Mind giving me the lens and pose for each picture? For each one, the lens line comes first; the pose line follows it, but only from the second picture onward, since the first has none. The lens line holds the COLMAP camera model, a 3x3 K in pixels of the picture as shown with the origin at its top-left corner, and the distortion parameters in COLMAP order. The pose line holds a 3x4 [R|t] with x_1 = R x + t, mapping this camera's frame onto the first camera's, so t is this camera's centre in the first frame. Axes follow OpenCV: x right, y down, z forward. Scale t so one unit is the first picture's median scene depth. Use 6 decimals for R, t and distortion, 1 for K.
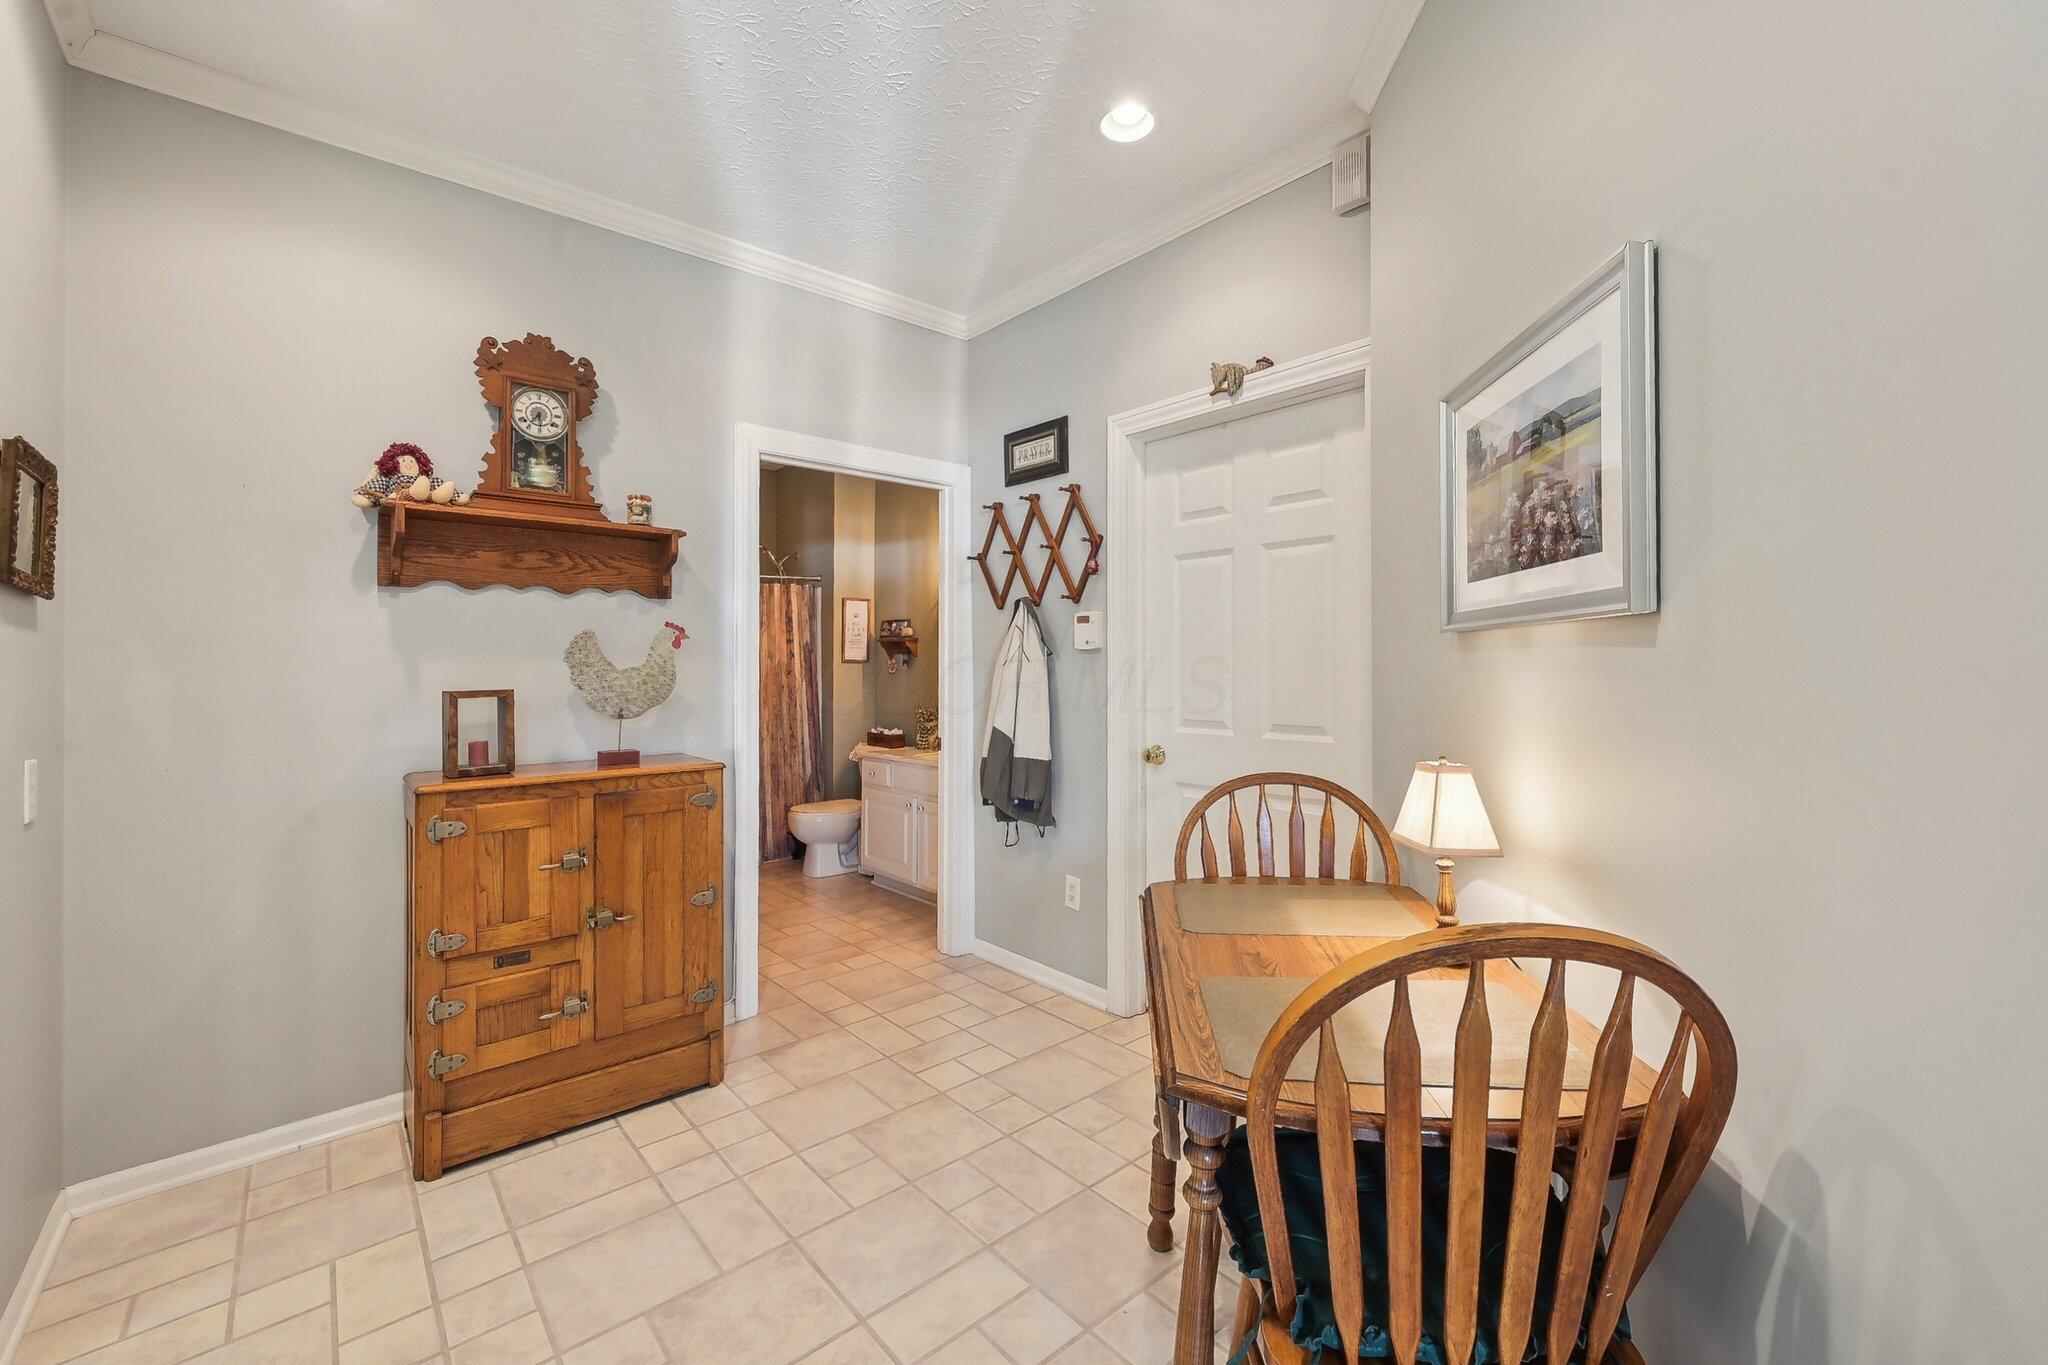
lens RADIAL K [[840.5, 0, 1034.7], [0, 840.5, 662.3], [0, 0, 1]] dist [0.000348, 0.003350]
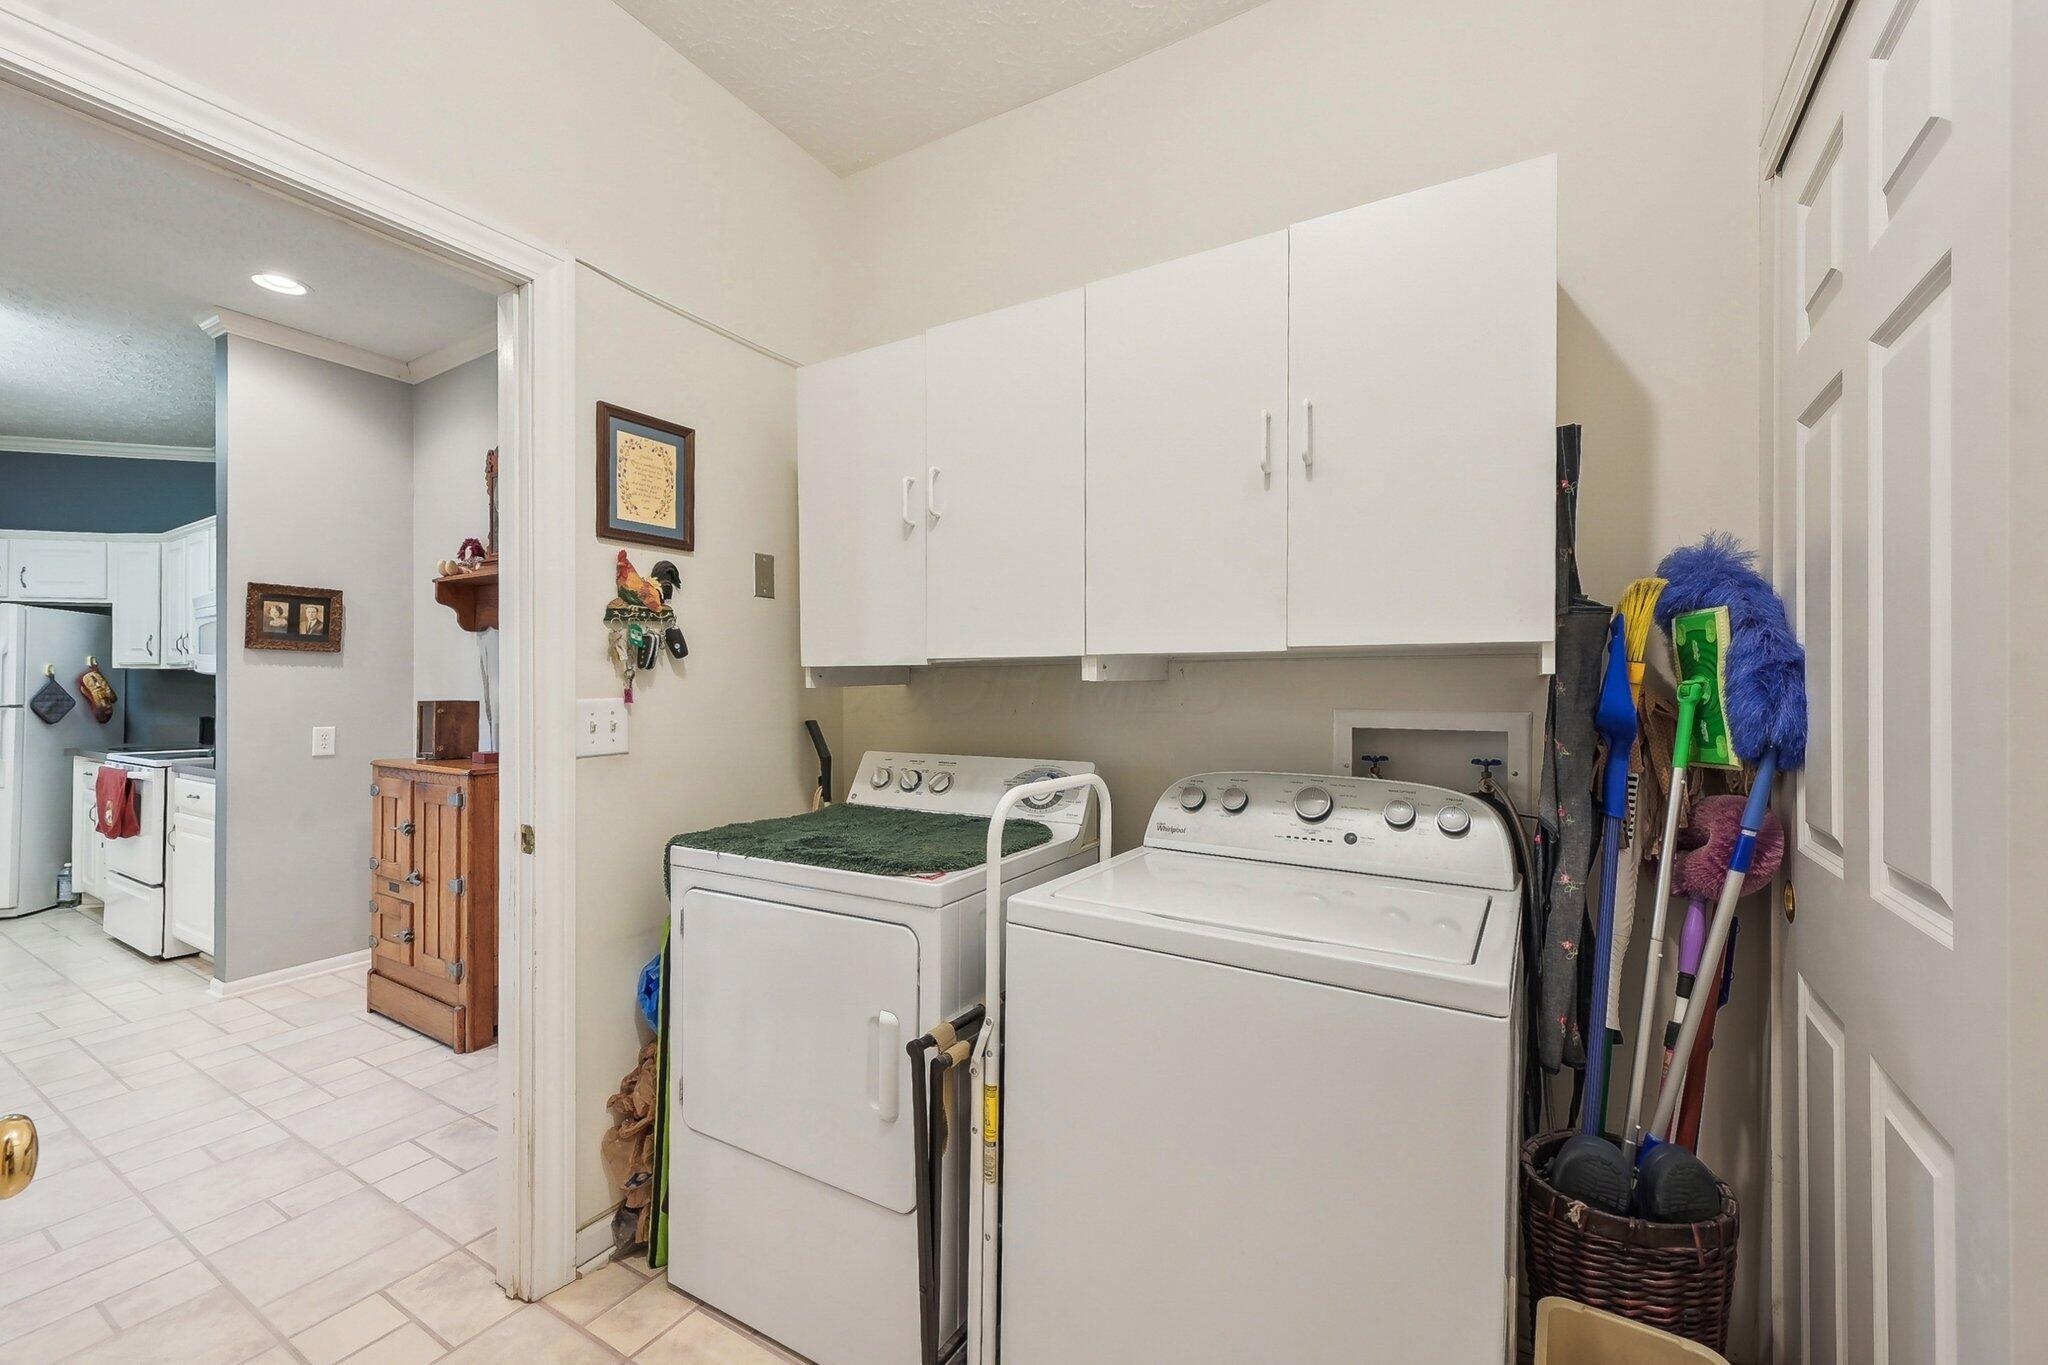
lens RADIAL K [[841.8, 0, 1024.0], [0, 841.8, 682.5], [0, 0, 1]] dist [0.002075, 0.000549]
pose [[0.298100, 0.003055, -0.954530, 0.925393], [0.007140, 0.999960, 0.005431, 0.000267], [0.954508, -0.008434, 0.298066, 1.383977]]
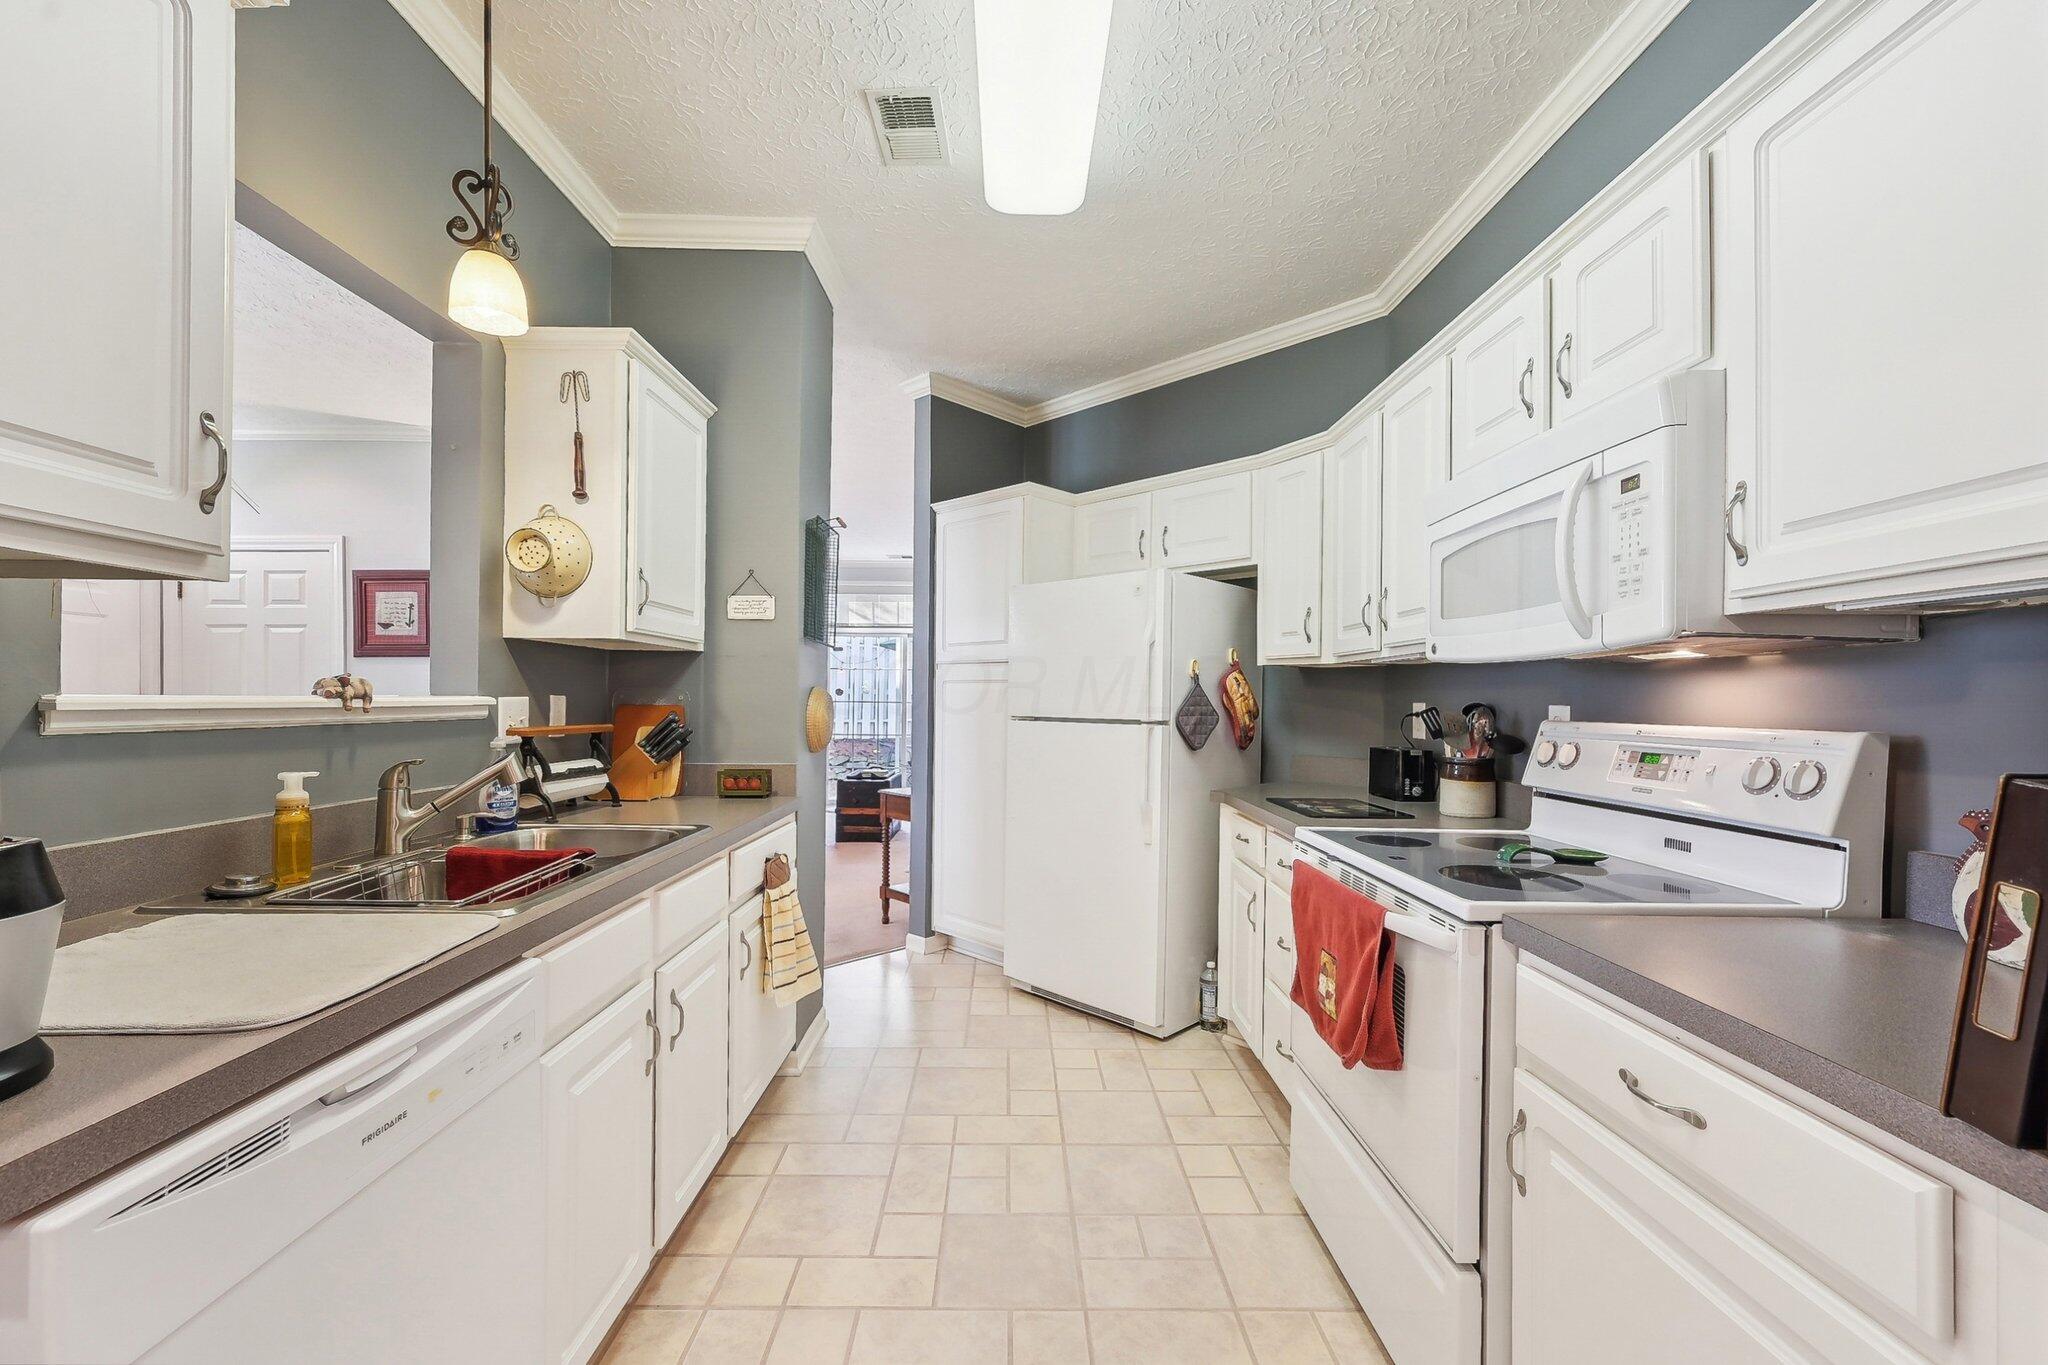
lens RADIAL K [[818.5, 0, 1017.4], [0, 818.5, 699.8], [0, 0, 1]] dist [0.000630, -0.000022]
pose [[-0.647921, 0.004015, -0.761697, -0.401808], [0.005585, 0.999984, 0.000520, 0.010724], [0.761687, -0.003917, -0.647933, 0.476916]]
